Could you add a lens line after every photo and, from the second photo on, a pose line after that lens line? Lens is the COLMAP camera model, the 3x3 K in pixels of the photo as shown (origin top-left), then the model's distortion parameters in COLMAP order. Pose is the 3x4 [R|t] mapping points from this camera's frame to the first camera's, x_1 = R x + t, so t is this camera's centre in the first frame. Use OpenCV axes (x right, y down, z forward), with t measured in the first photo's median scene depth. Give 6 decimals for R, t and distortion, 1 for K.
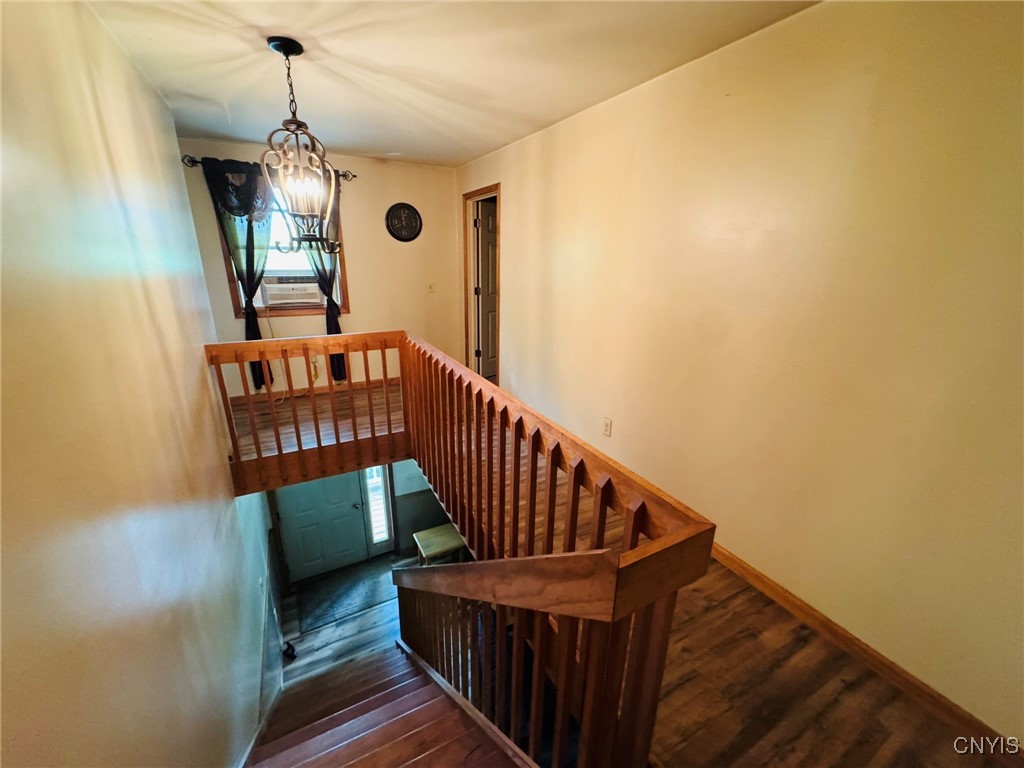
lens RADIAL K [[414.0, 0, 511.8], [0, 414.0, 385.4], [0, 0, 1]] dist [-0.001856, -0.000122]
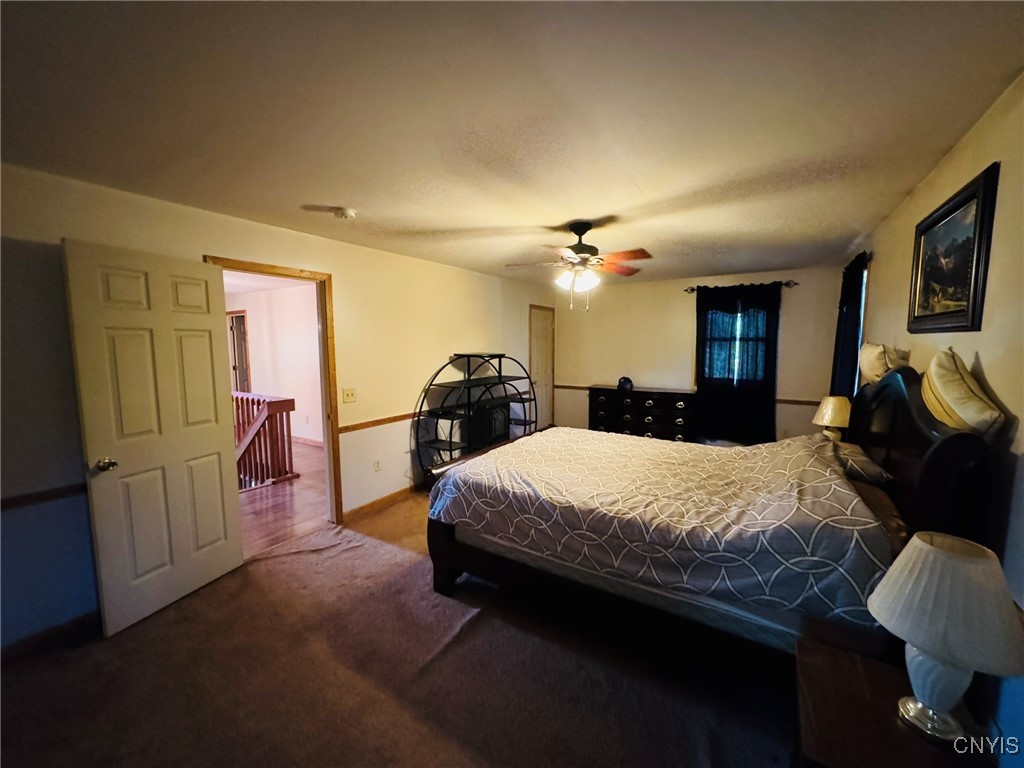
lens RADIAL K [[414.0, 0, 509.6], [0, 414.0, 384.2], [0, 0, 1]] dist [-0.001856, -0.000122]
pose [[0.868660, -0.079205, 0.489036, 0.068801], [0.176312, 0.971932, -0.155762, 0.372435], [-0.462972, 0.221528, 0.858244, -1.157860]]
